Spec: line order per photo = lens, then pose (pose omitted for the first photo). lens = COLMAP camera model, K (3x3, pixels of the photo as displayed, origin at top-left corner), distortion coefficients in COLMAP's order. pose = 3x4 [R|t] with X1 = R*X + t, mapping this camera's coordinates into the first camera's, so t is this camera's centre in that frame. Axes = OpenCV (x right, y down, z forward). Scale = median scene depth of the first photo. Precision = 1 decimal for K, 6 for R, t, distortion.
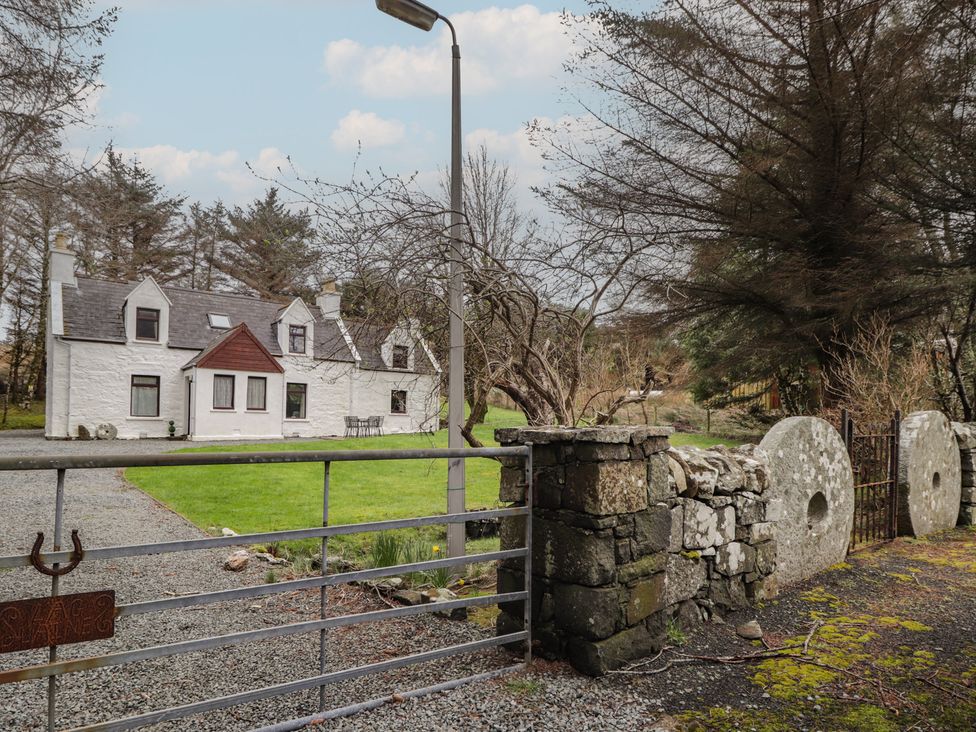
lens RADIAL K [[617.5, 0, 481.1], [0, 617.5, 418.2], [0, 0, 1]] dist [-0.008083, -0.011030]
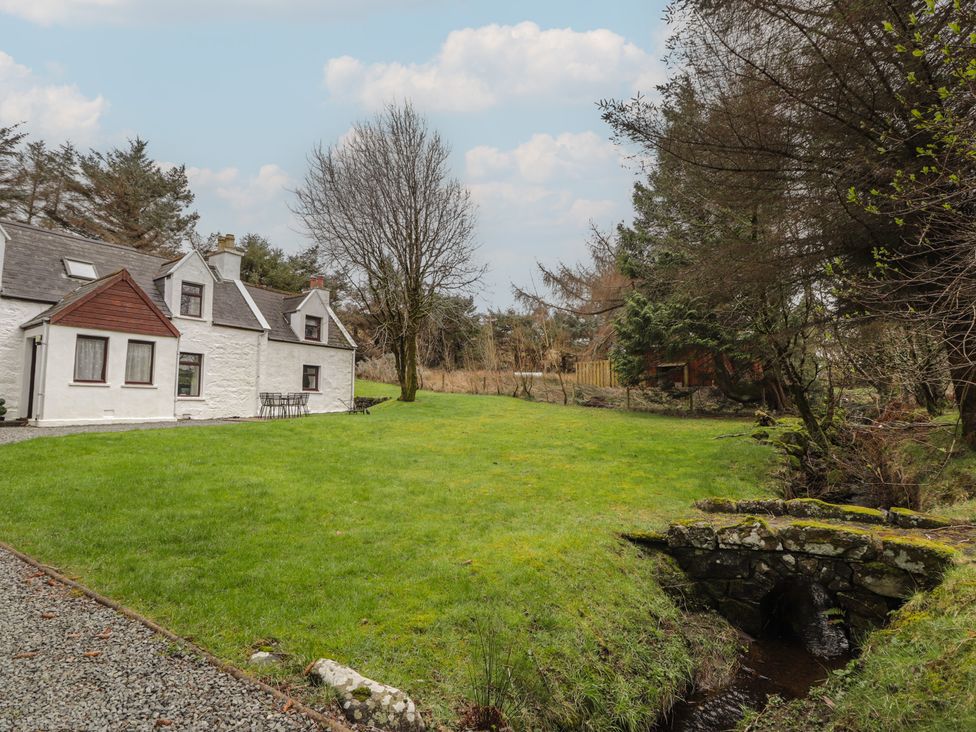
lens RADIAL K [[515.8, 0, 497.3], [0, 515.8, 368.1], [0, 0, 1]] dist [0.002022, -0.014304]
pose [[0.943824, 0.012095, 0.330226, -0.146763], [0.009101, 0.997999, -0.062567, 0.009918], [-0.330322, 0.062058, 0.941826, 0.237389]]
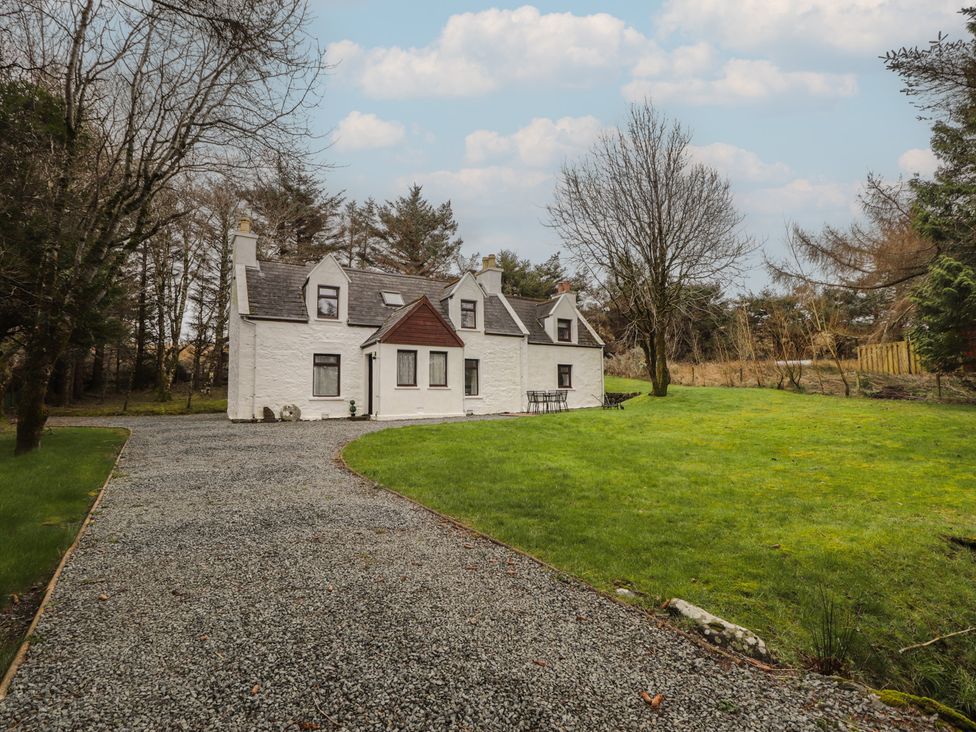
lens RADIAL K [[518.2, 0, 488.2], [0, 518.2, 365.9], [0, 0, 1]] dist [-0.000584, -0.013076]
pose [[0.991381, -0.034866, -0.126286, -0.174914], [0.026771, 0.997511, -0.065239, 0.008488], [0.128246, 0.061296, 0.989846, 0.206067]]
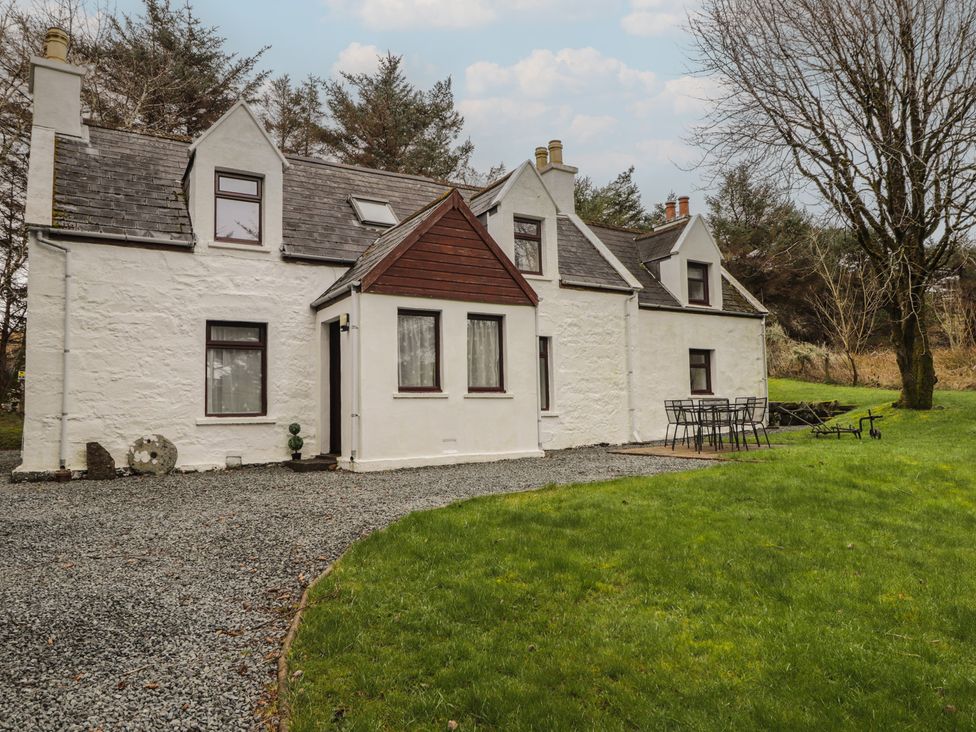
lens RADIAL K [[699.5, 0, 484.1], [0, 699.5, 371.4], [0, 0, 1]] dist [-0.006088, 0.009122]
pose [[0.994272, -0.041144, -0.098640, -0.297381], [0.035411, 0.997619, -0.059182, 0.001038], [0.100840, 0.055350, 0.993362, 0.484745]]
